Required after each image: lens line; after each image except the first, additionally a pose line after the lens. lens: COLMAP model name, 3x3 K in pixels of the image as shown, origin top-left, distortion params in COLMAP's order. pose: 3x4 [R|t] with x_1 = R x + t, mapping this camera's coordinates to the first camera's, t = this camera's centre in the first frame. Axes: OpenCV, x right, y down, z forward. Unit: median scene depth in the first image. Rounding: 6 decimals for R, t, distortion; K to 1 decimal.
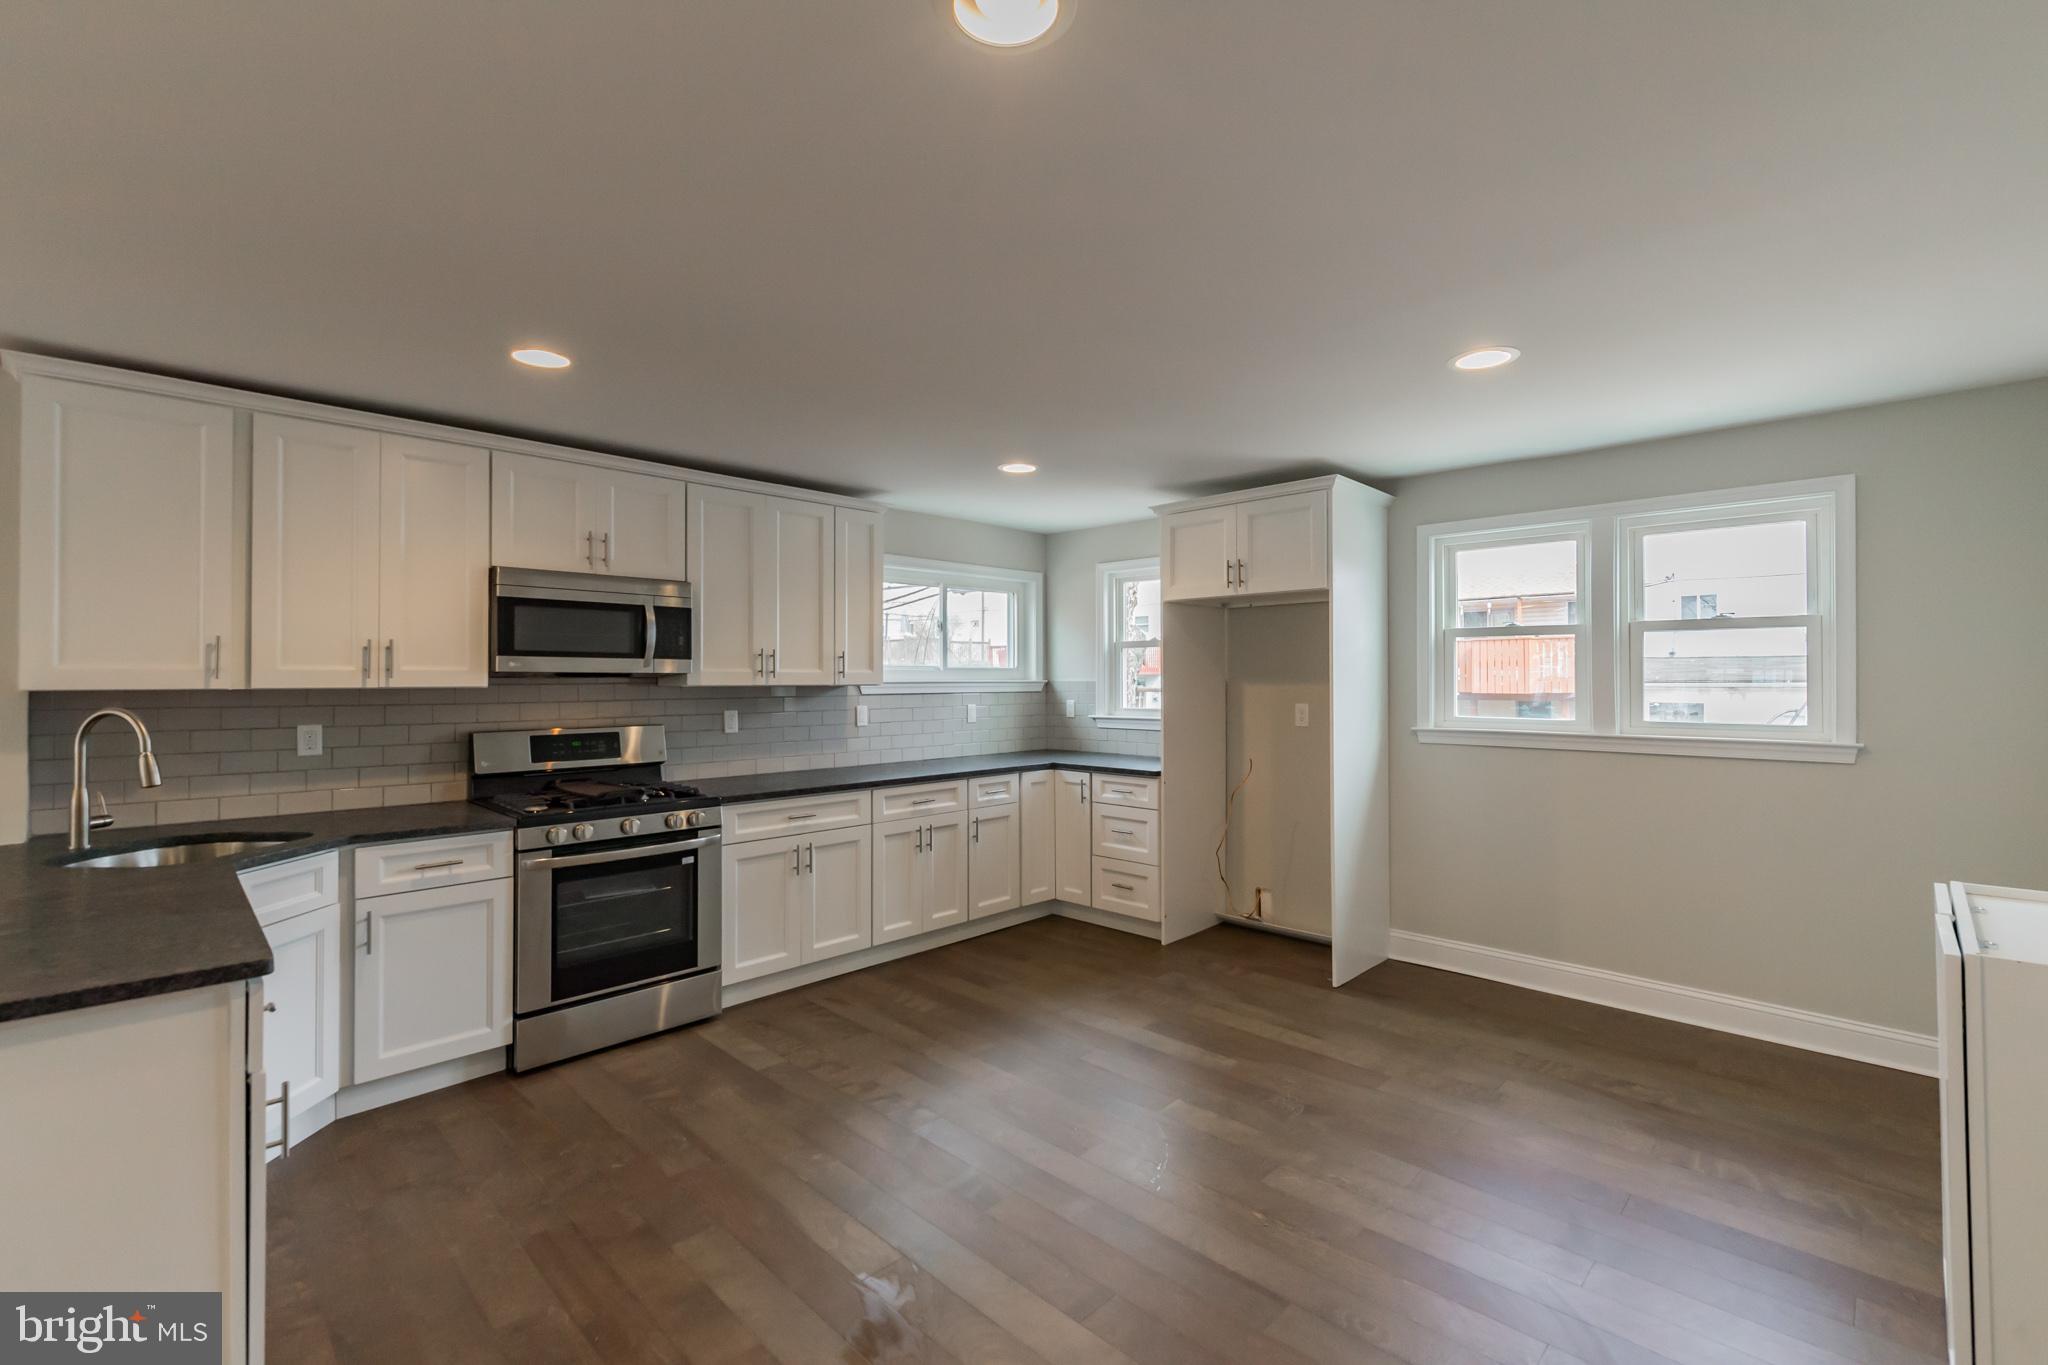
lens RADIAL K [[885.2, 0, 1025.1], [0, 885.2, 671.0], [0, 0, 1]] dist [-0.001535, -0.000626]
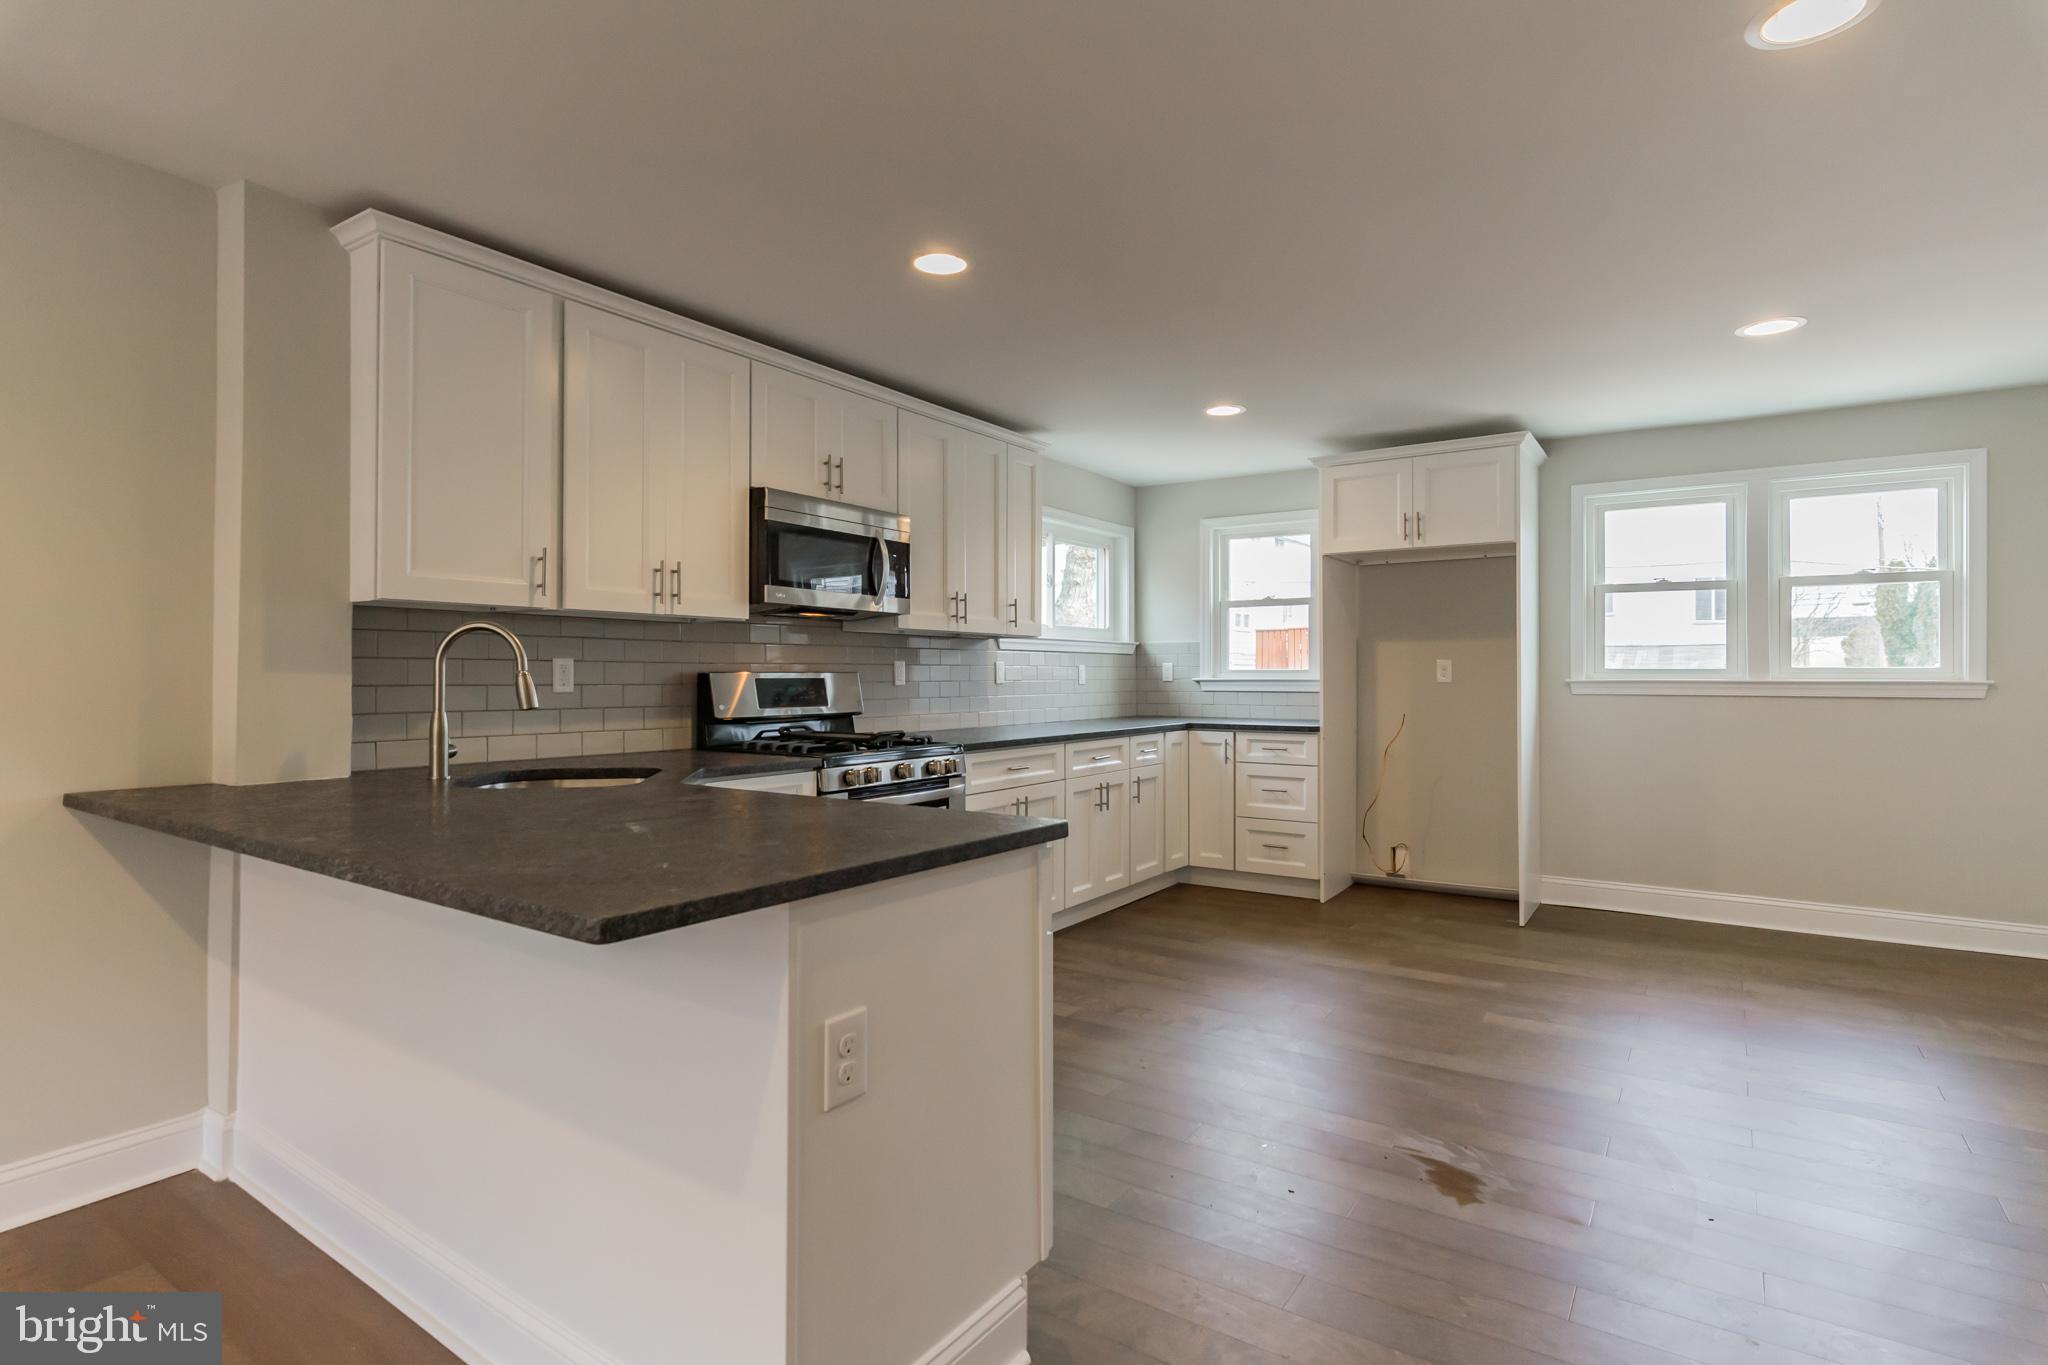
lens RADIAL K [[1024.4, 0, 1028.9], [0, 1024.4, 667.3], [0, 0, 1]] dist [-0.001908, -0.000192]
pose [[0.983409, 0.003337, 0.181370, -0.446319], [-0.003714, 0.999992, 0.001735, 0.055489], [-0.181363, -0.002380, 0.983413, -0.075508]]
